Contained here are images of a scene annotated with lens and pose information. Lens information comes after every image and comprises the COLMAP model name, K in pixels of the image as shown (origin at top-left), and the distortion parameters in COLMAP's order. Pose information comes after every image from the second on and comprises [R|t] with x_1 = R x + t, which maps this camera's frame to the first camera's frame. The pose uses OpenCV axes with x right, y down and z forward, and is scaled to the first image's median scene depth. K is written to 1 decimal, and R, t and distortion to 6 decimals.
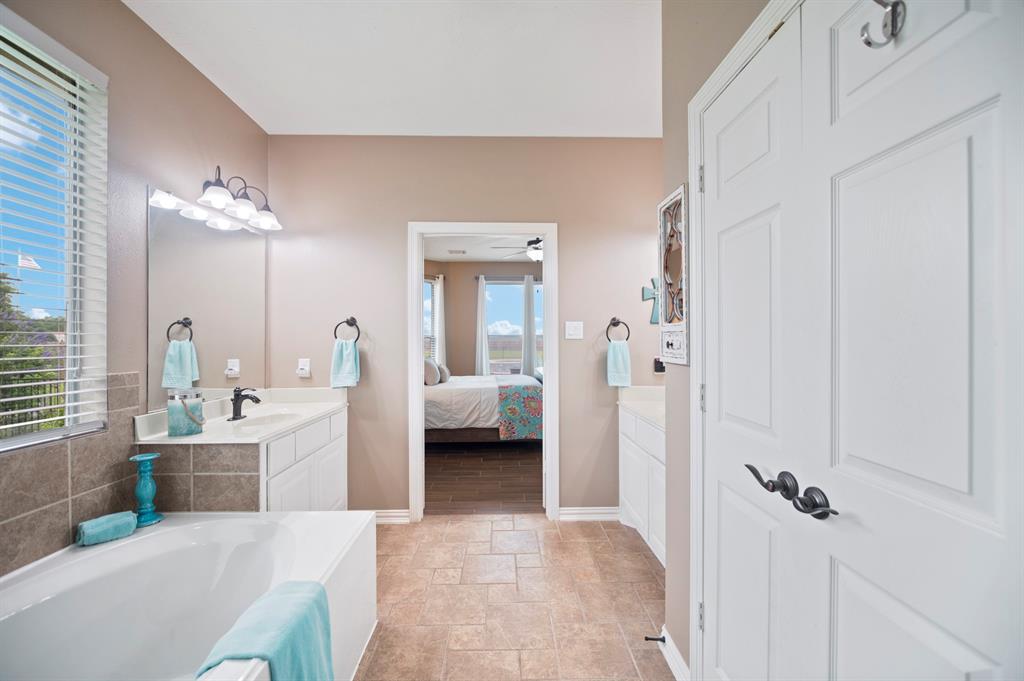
lens RADIAL K [[410.2, 0, 512.9], [0, 410.2, 340.8], [0, 0, 1]] dist [-0.001654, -0.000219]
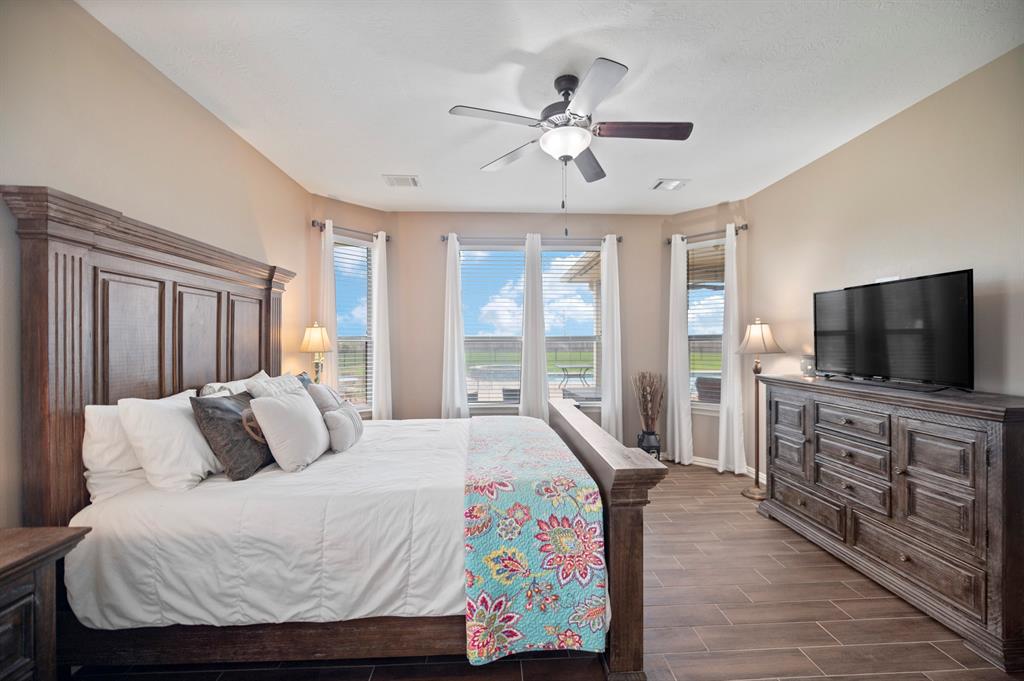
lens RADIAL K [[410.2, 0, 513.5], [0, 410.2, 341.7], [0, 0, 1]] dist [-0.001654, -0.000219]
pose [[0.999771, 0.001757, 0.021341, -0.002865], [-0.001709, 0.999996, -0.002289, -0.009238], [-0.021345, 0.002252, 0.999770, 0.667517]]
